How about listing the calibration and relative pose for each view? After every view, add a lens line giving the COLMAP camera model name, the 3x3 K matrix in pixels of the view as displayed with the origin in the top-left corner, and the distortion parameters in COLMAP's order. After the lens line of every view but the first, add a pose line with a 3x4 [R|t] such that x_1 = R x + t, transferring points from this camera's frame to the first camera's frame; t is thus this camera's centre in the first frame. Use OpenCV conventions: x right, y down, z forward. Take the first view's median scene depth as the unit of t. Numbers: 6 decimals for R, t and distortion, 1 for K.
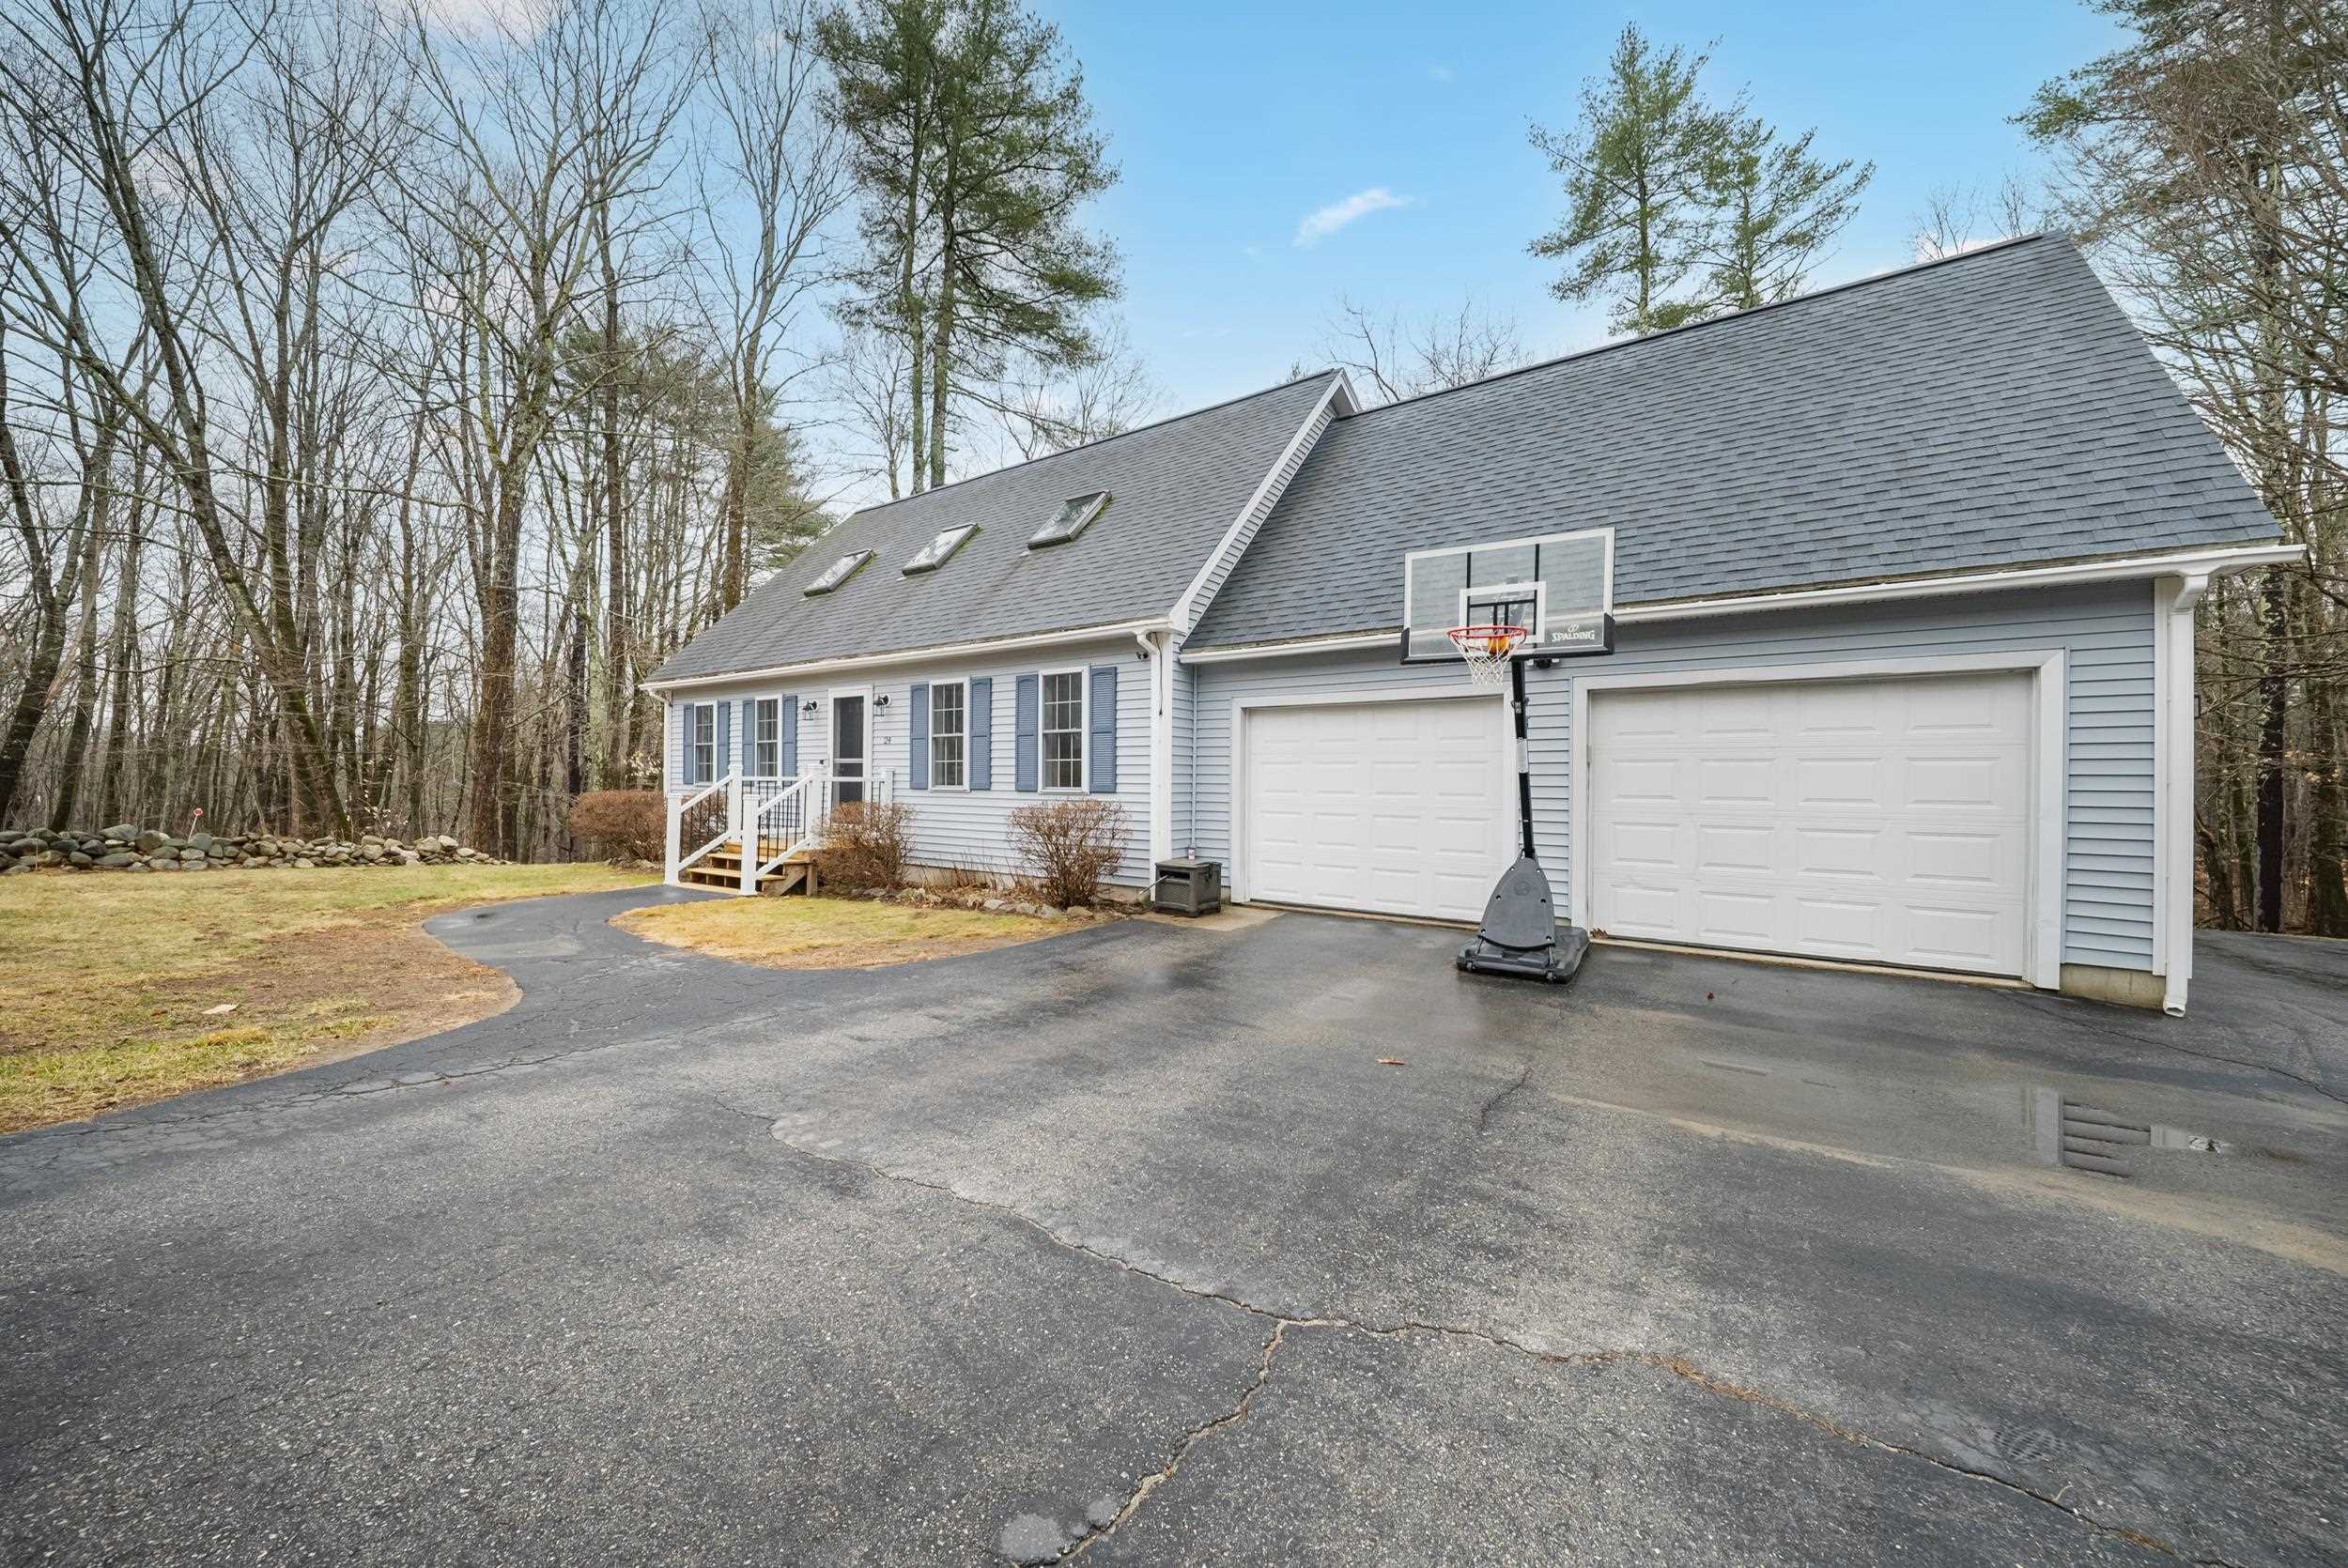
lens RADIAL K [[836.6, 0, 1182.4], [0, 836.6, 775.3], [0, 0, 1]] dist [-0.001329, -0.000262]
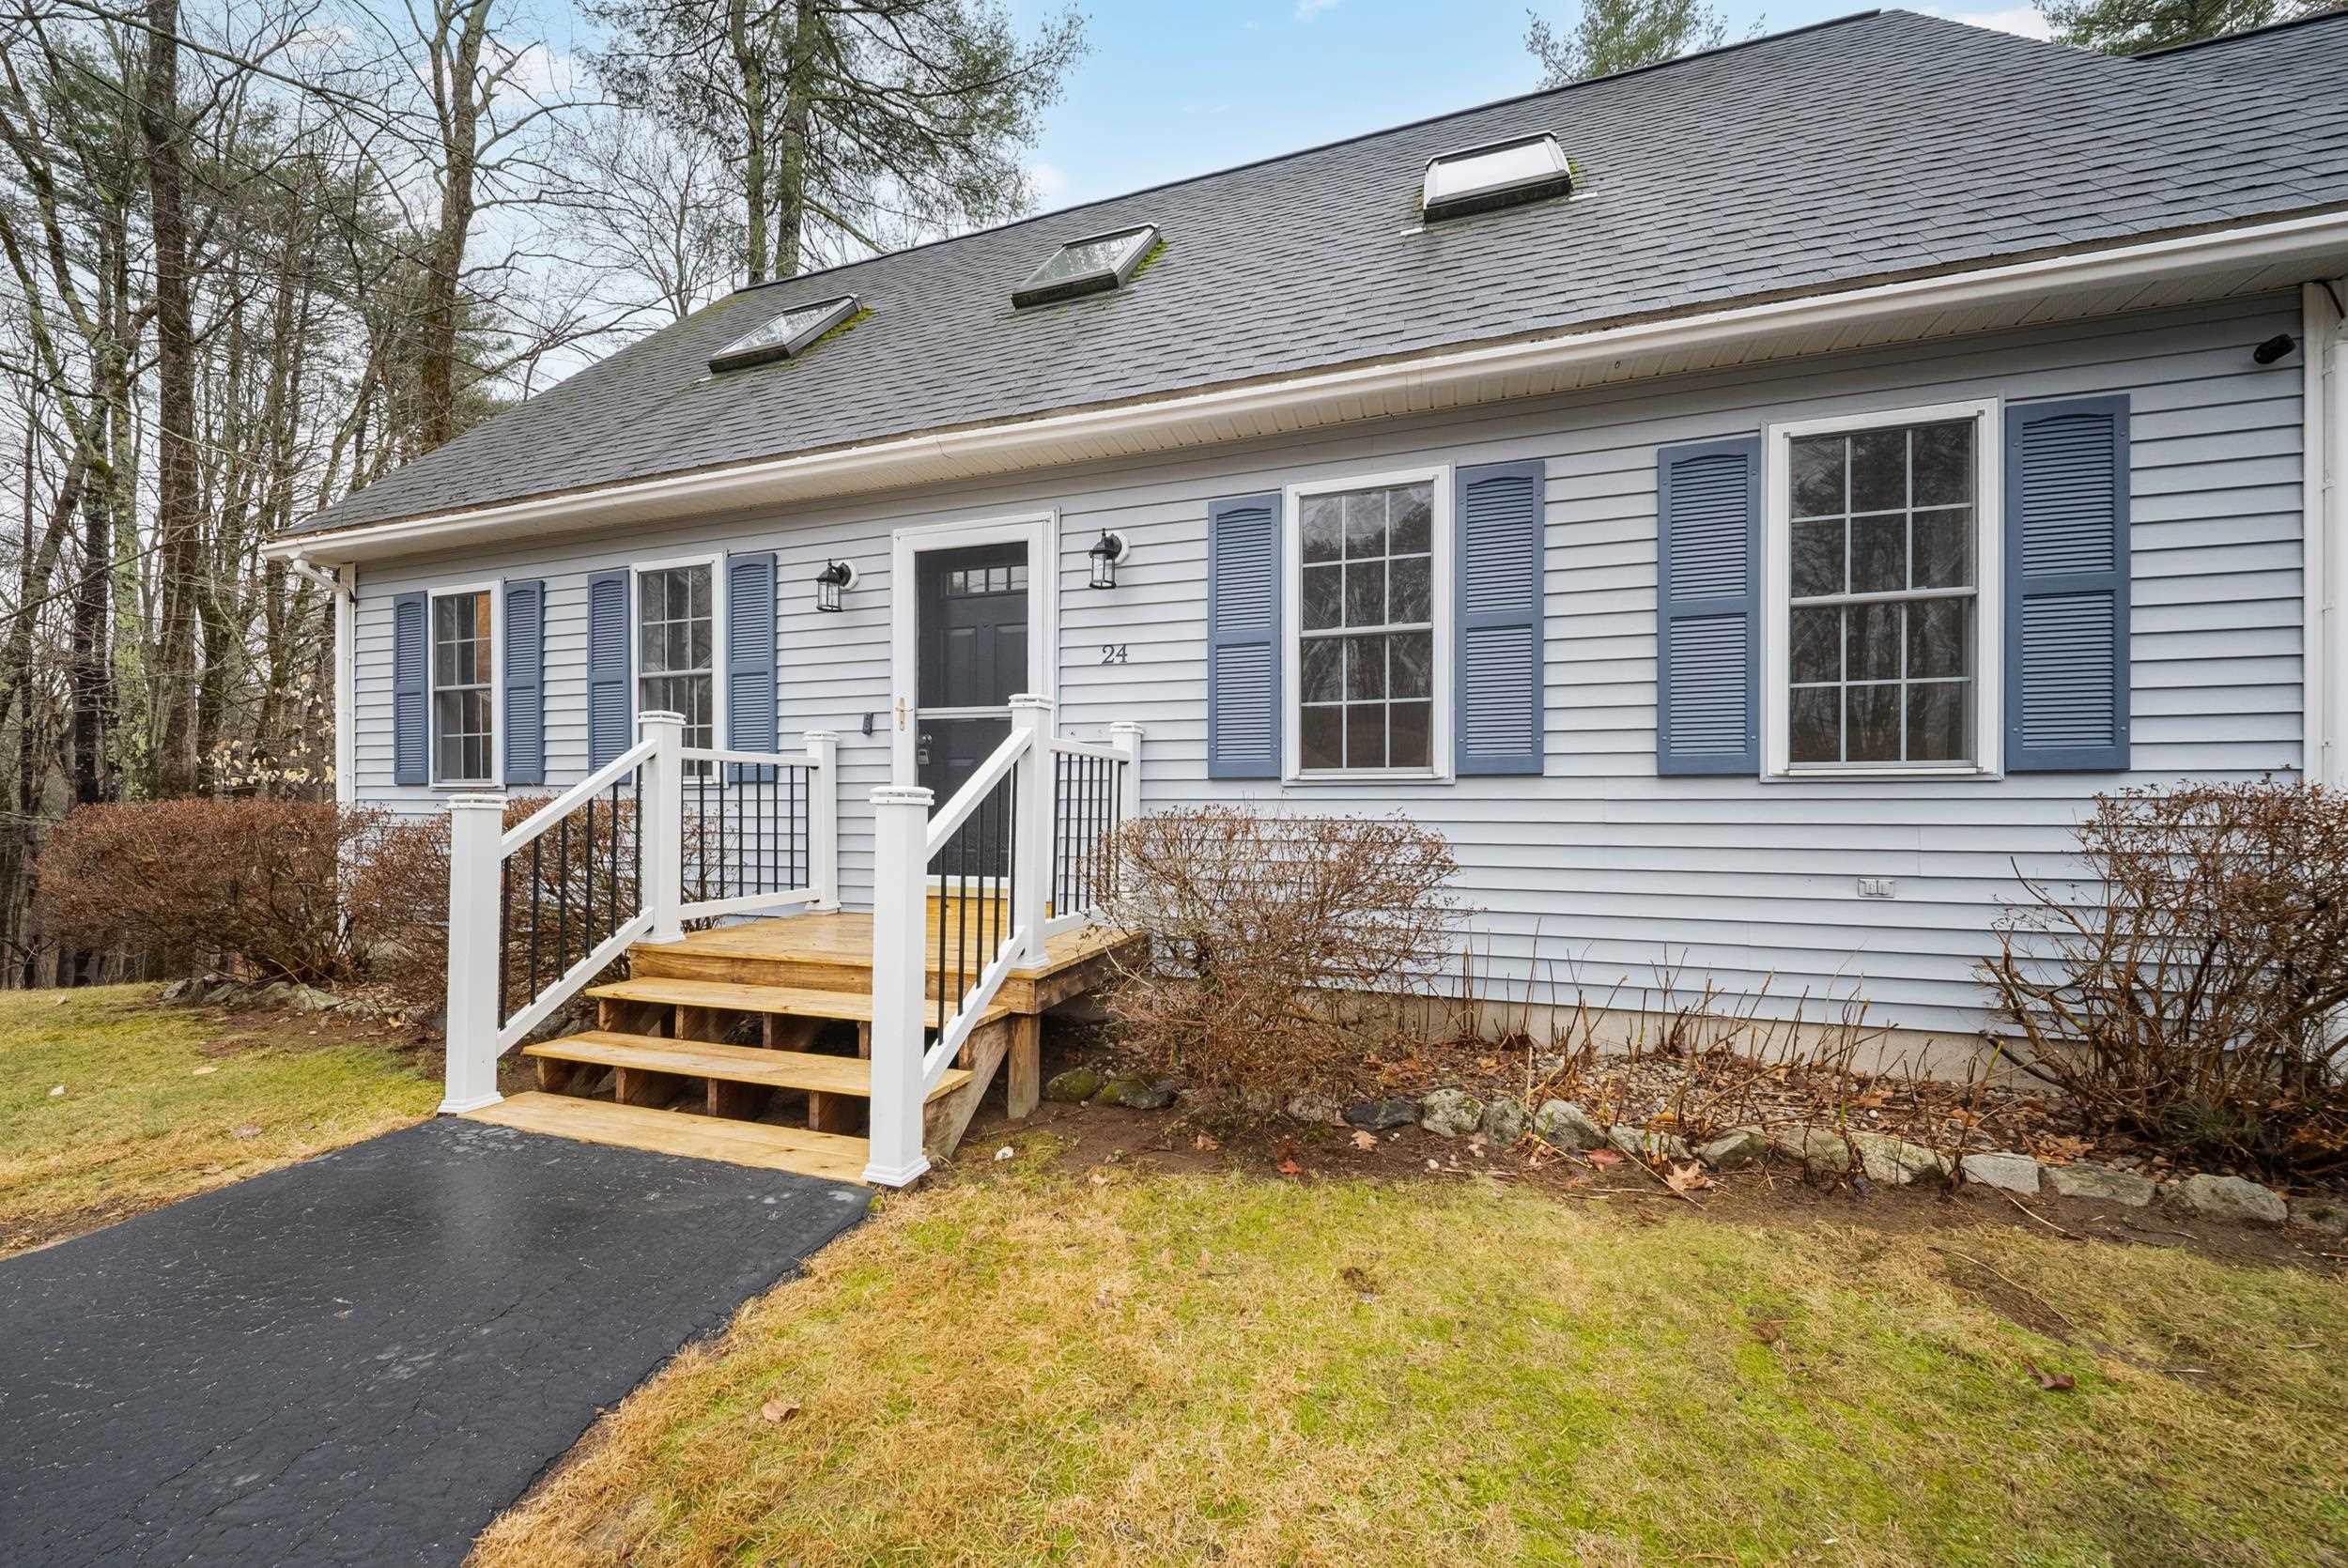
lens RADIAL K [[849.6, 0, 1174.0], [0, 849.6, 784.0], [0, 0, 1]] dist [-0.000644, -0.000102]
pose [[0.962014, -0.008774, 0.272859, -0.377890], [0.008750, 0.999961, 0.001305, 0.015566], [-0.272860, 0.001132, 0.962053, 0.539118]]
